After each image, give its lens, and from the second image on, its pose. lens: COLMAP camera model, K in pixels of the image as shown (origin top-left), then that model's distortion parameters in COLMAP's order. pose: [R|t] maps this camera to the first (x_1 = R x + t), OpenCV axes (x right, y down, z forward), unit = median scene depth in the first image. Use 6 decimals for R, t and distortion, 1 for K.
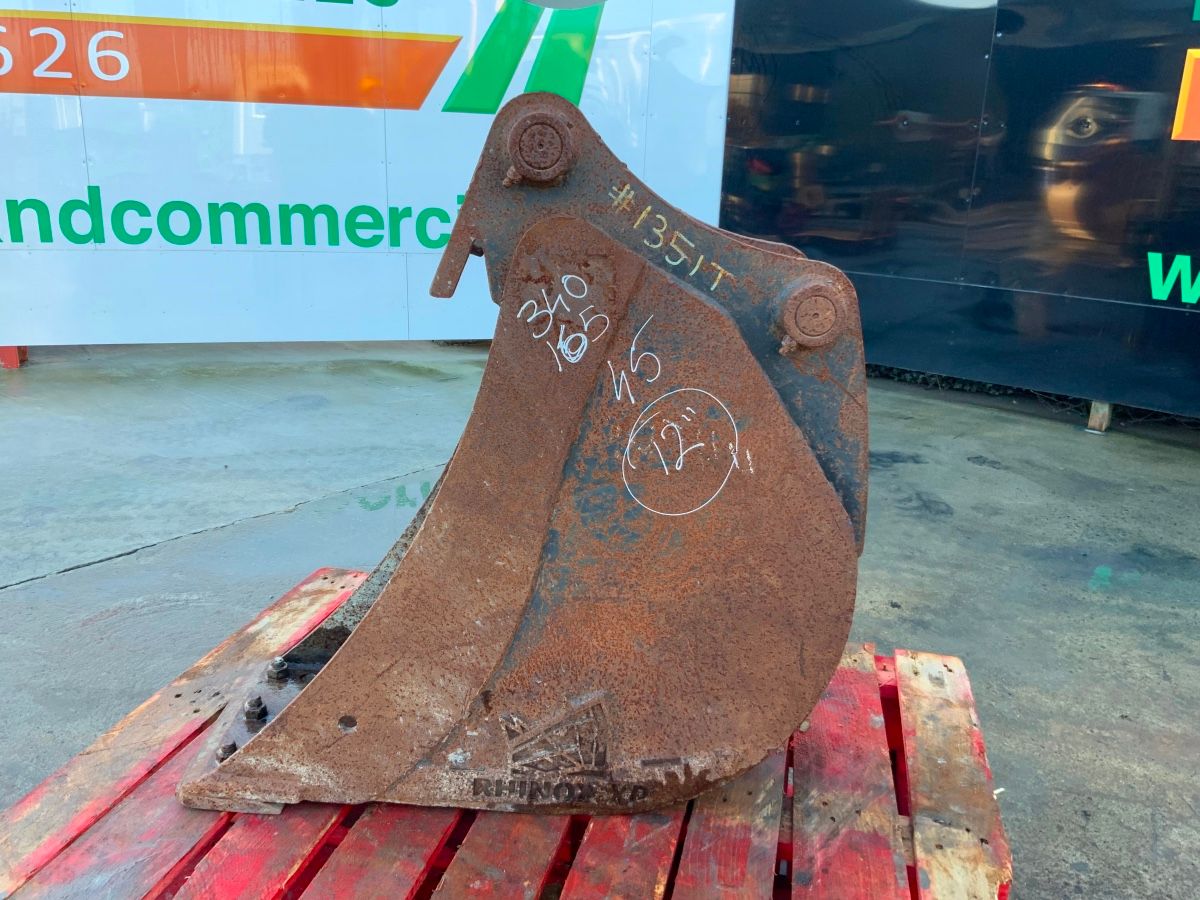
lens RADIAL K [[988.2, 0, 600.3], [0, 988.2, 444.3], [0, 0, 1]] dist [0.126204, -0.242466]
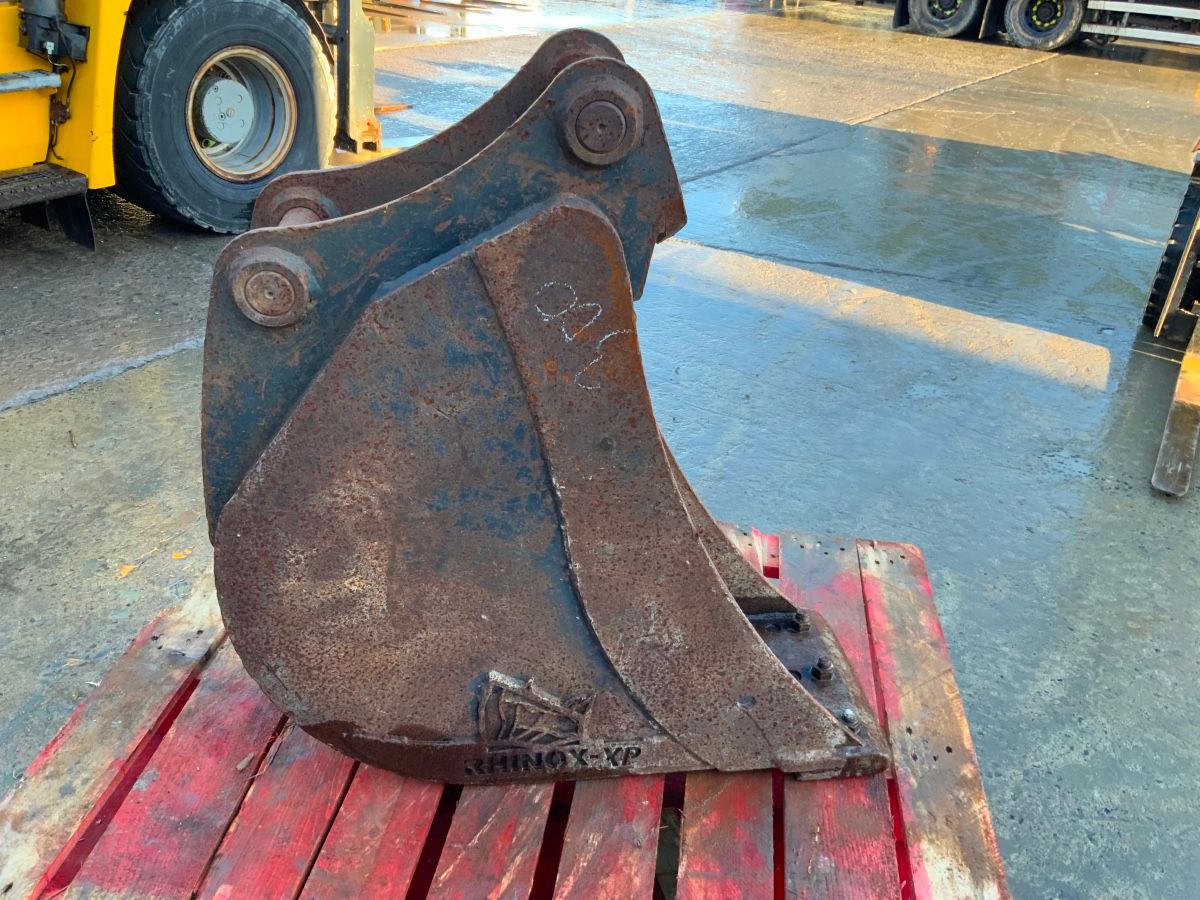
lens RADIAL K [[988.2, 0, 600.3], [0, 988.2, 444.3], [0, 0, 1]] dist [0.126204, -0.242466]
pose [[-0.990308, -0.037686, -0.133680, 0.033925], [-0.122634, 0.689098, 0.714216, -0.681561], [0.065203, 0.723687, -0.687041, 1.727270]]
